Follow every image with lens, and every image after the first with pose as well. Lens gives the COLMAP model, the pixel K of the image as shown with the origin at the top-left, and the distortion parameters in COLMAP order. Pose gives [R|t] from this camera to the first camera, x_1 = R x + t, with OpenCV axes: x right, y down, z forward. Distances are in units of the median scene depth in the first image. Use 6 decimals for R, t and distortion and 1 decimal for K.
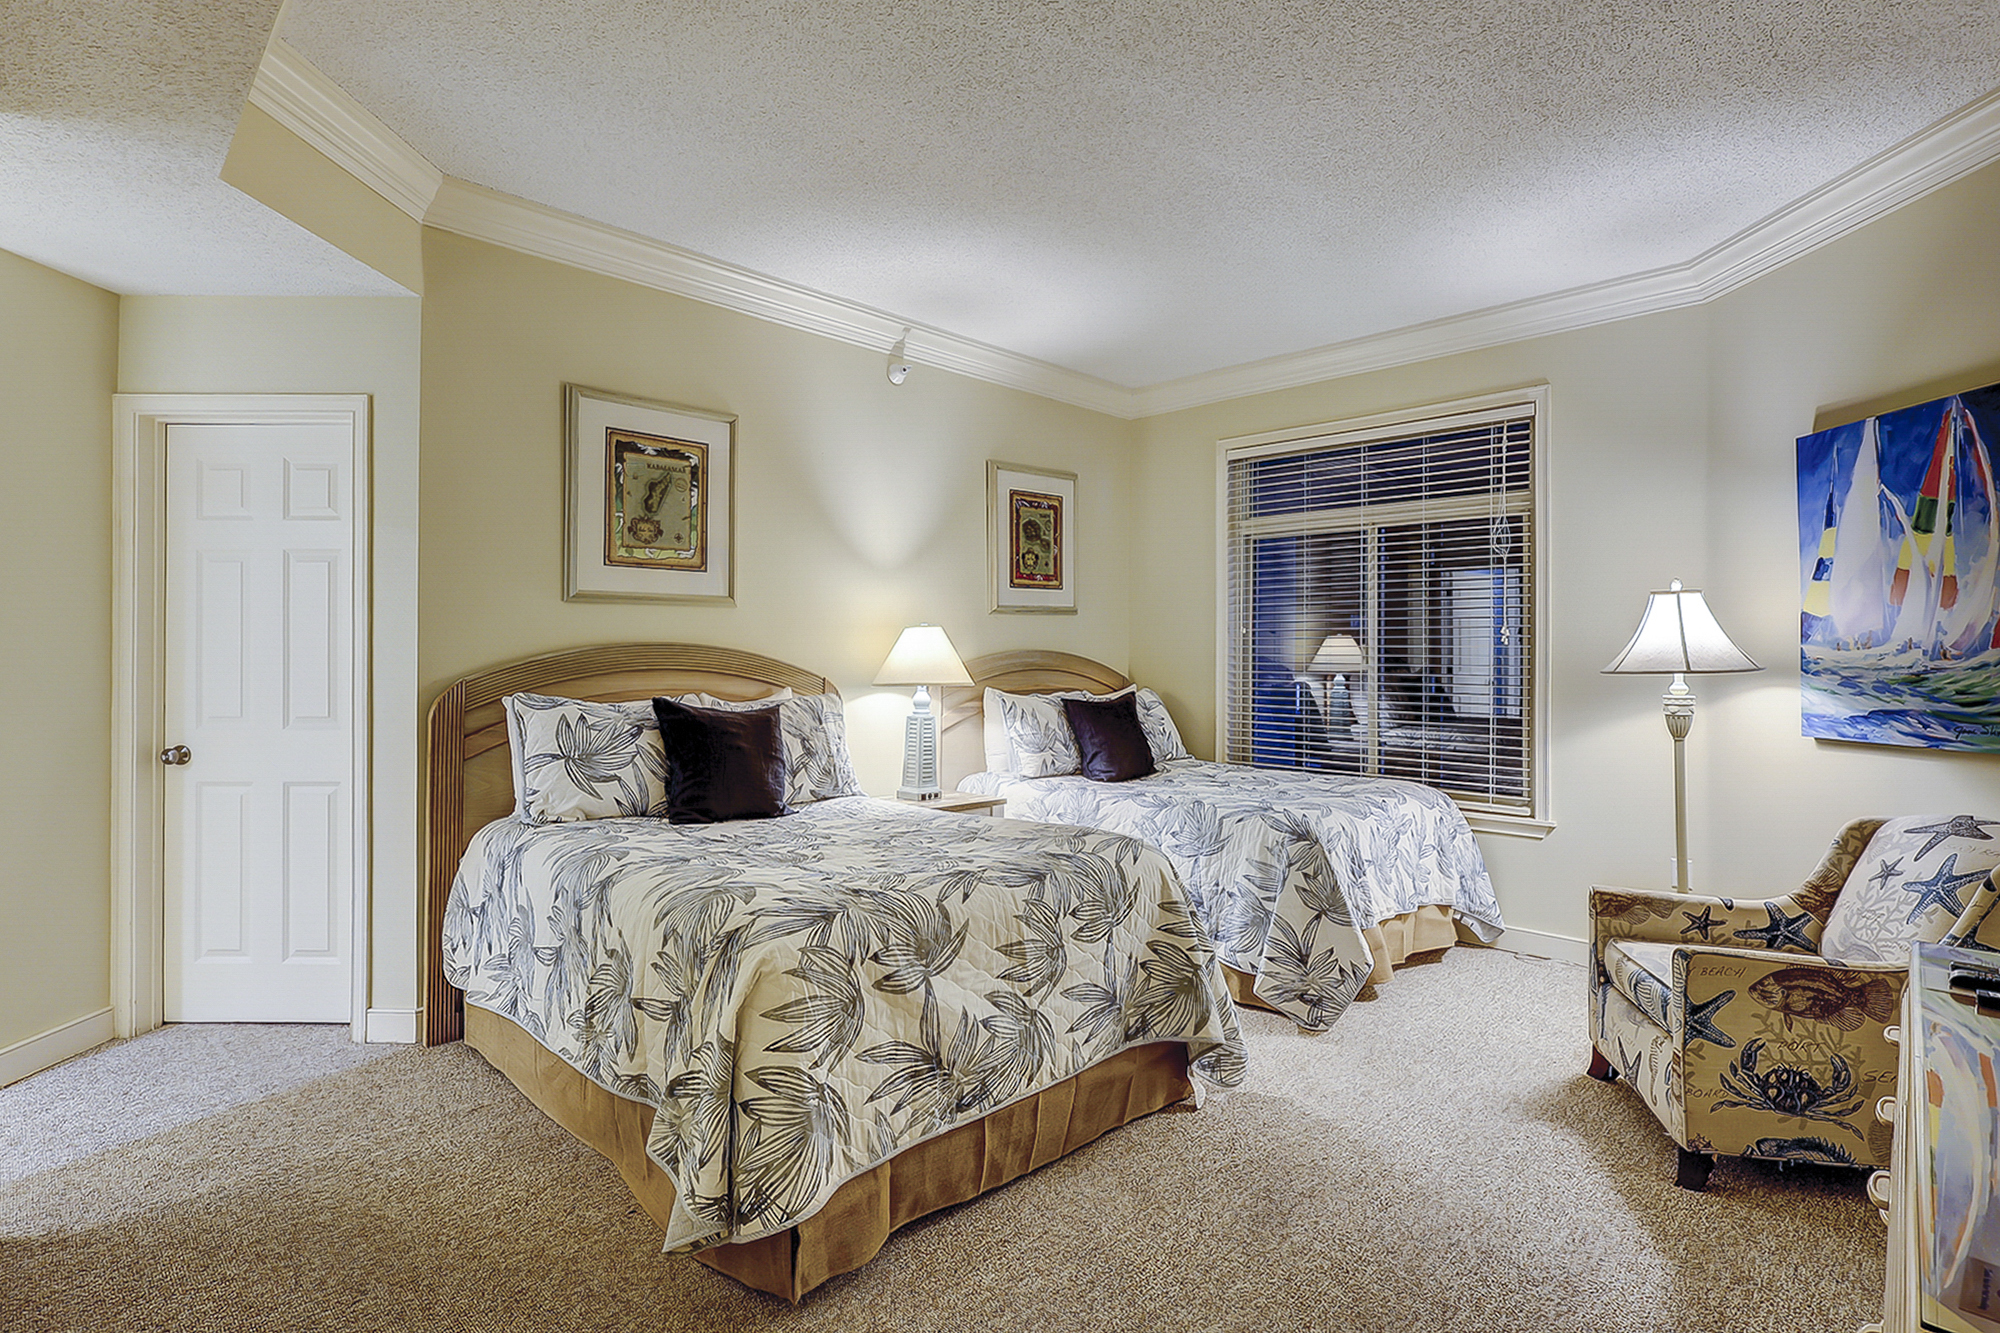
lens RADIAL K [[965.8, 0, 998.1], [0, 965.8, 649.0], [0, 0, 1]] dist [-0.003348, -0.000357]
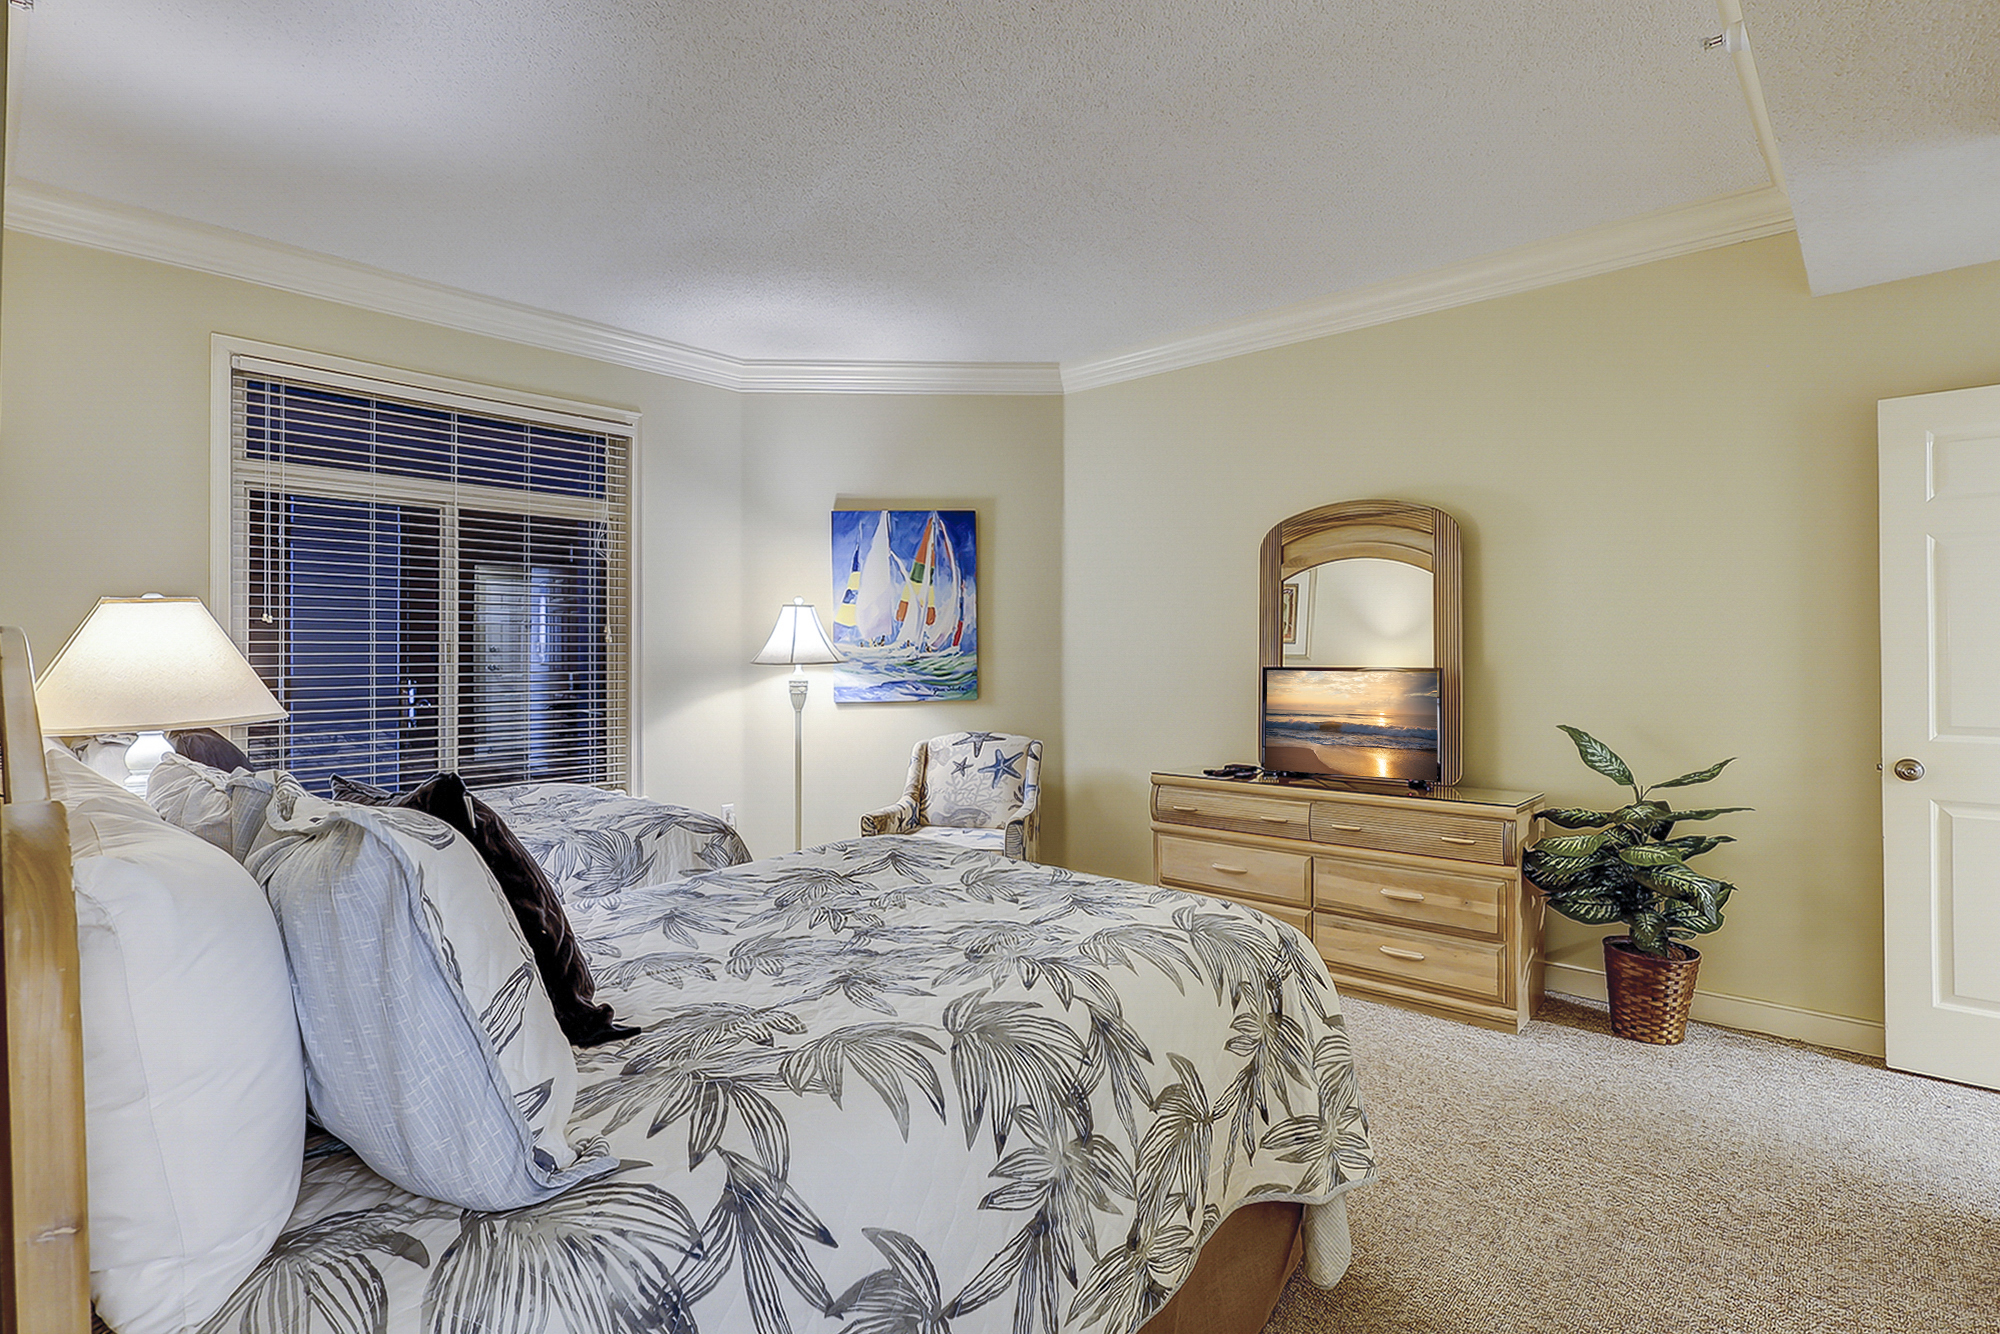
lens RADIAL K [[960.1, 0, 994.6], [0, 960.1, 645.6], [0, 0, 1]] dist [0.000098, -0.000302]
pose [[-0.022578, -0.002193, 0.999743, -0.776607], [-0.003032, 0.999993, 0.002125, -0.005097], [-0.999740, -0.002983, -0.022585, 0.819569]]
